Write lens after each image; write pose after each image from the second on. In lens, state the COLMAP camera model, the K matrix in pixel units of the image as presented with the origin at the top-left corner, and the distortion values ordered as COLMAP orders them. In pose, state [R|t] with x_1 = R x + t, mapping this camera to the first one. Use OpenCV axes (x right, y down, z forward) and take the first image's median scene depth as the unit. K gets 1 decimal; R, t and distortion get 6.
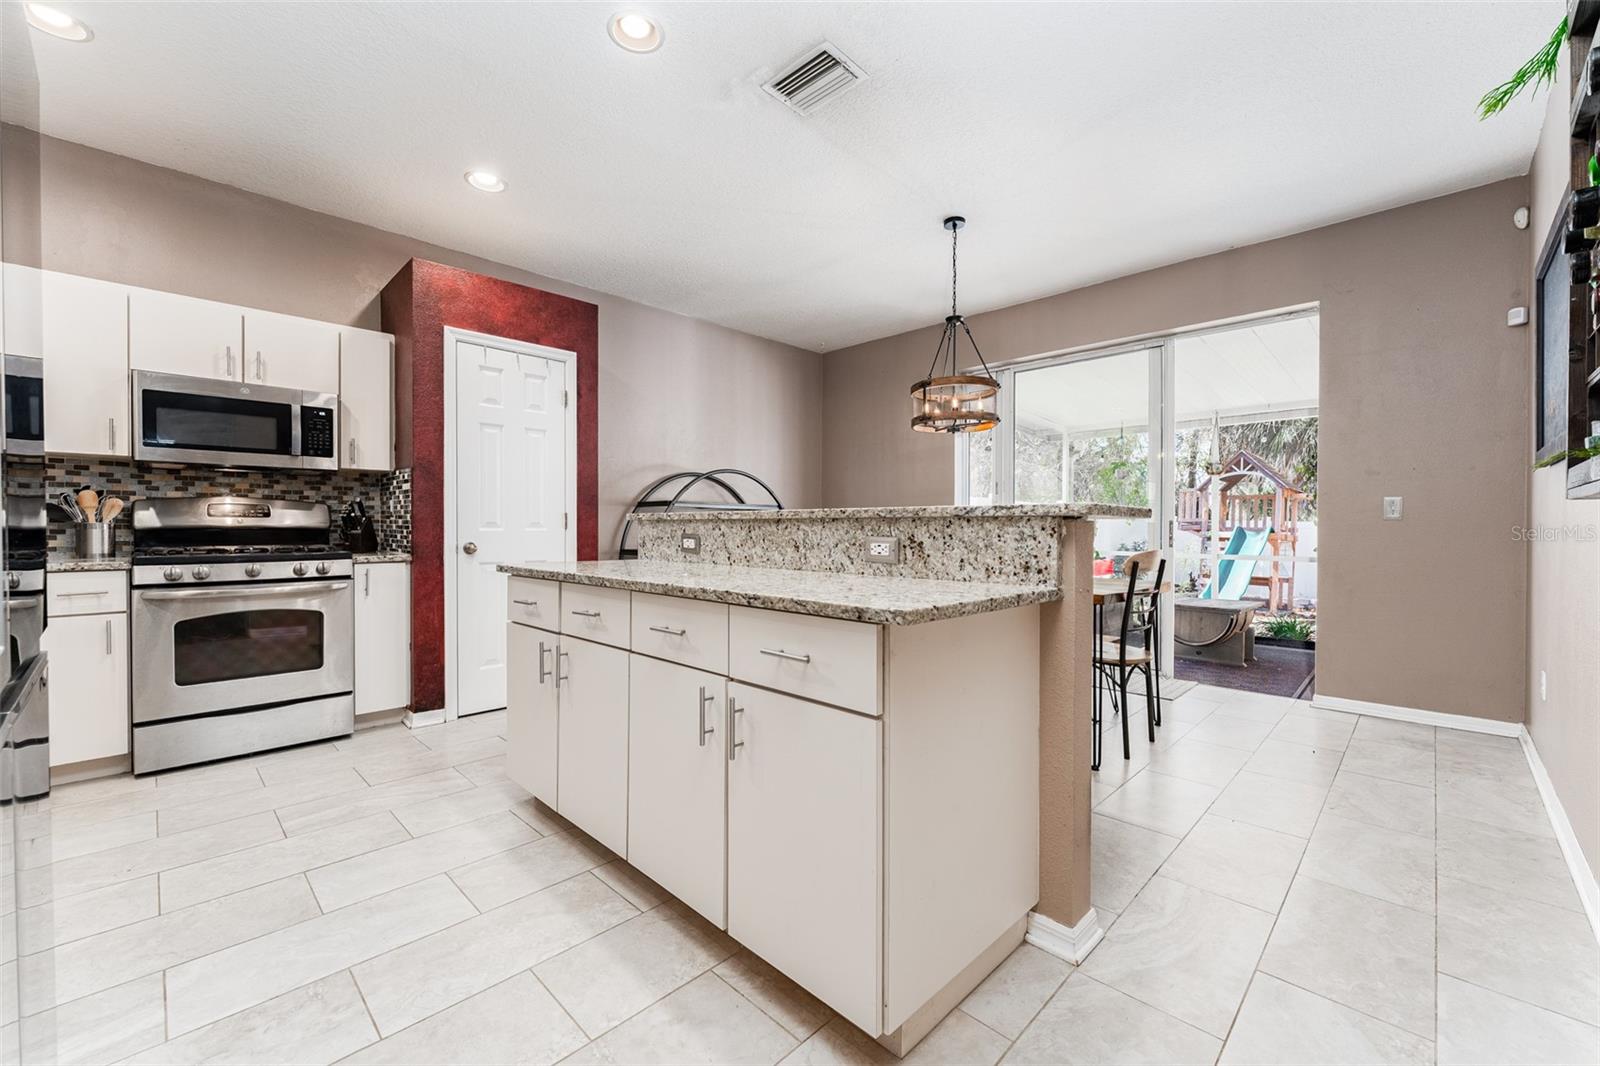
lens RADIAL K [[655.8, 0, 800.0], [0, 655.8, 533.0], [0, 0, 1]] dist [-0.000670, -0.000164]
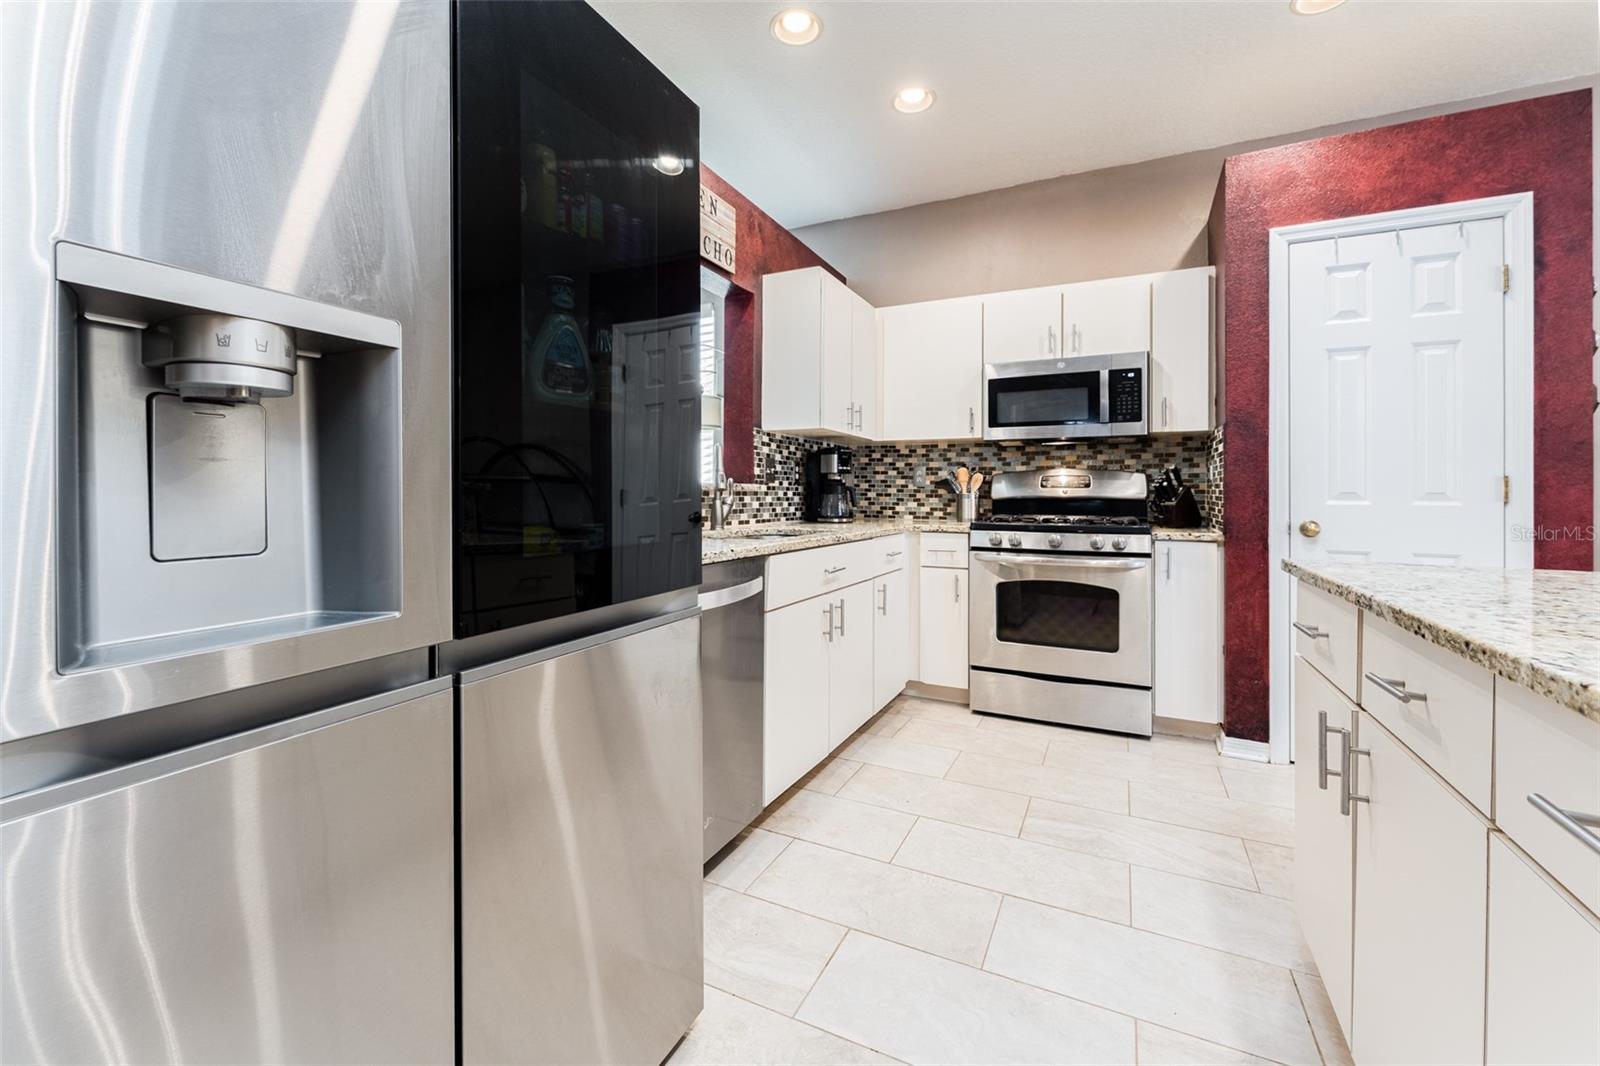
lens RADIAL K [[645.3, 0, 793.6], [0, 645.3, 490.6], [0, 0, 1]] dist [-0.000522, -0.000221]
pose [[0.310024, -0.005644, -0.950712, -0.014982], [-0.013779, 0.999851, -0.010430, -0.003502], [0.950629, 0.016333, 0.309900, 0.275552]]
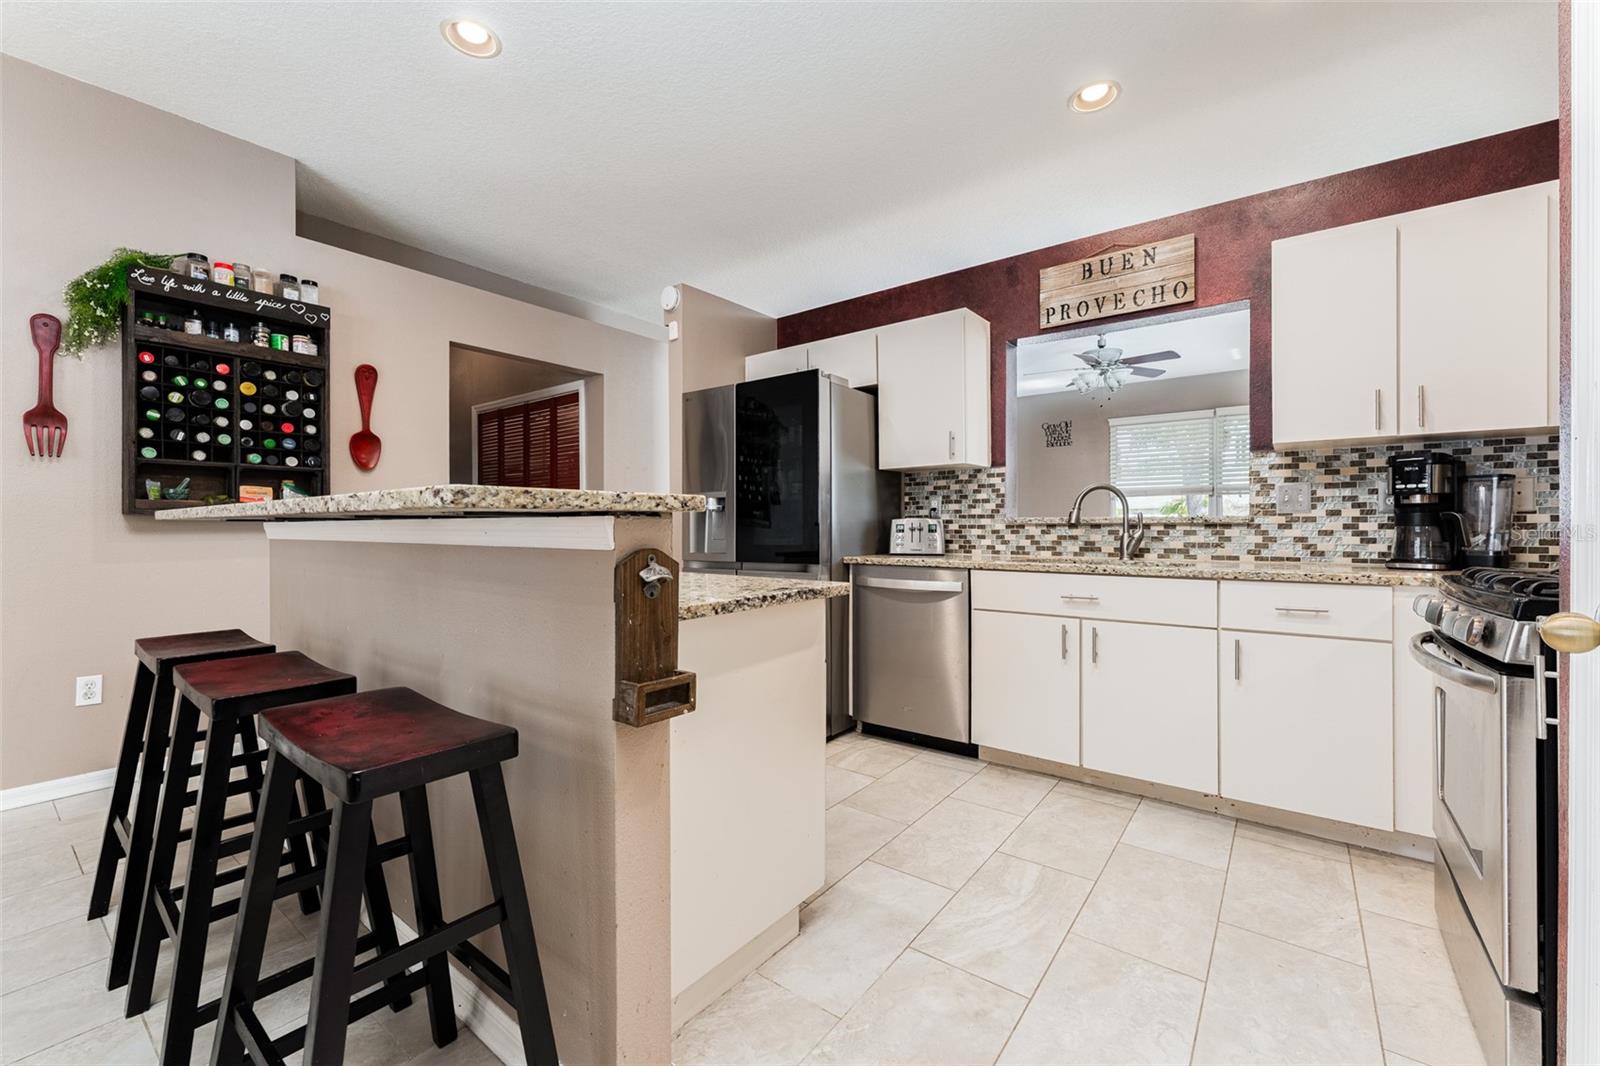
lens RADIAL K [[655.8, 0, 800.0], [0, 655.8, 533.0], [0, 0, 1]] dist [-0.000670, -0.000164]
pose [[-0.991768, -0.000026, -0.128046, -0.248578], [-0.001674, 0.999917, 0.012765, -0.009361], [0.128035, 0.012874, -0.991686, 1.268123]]
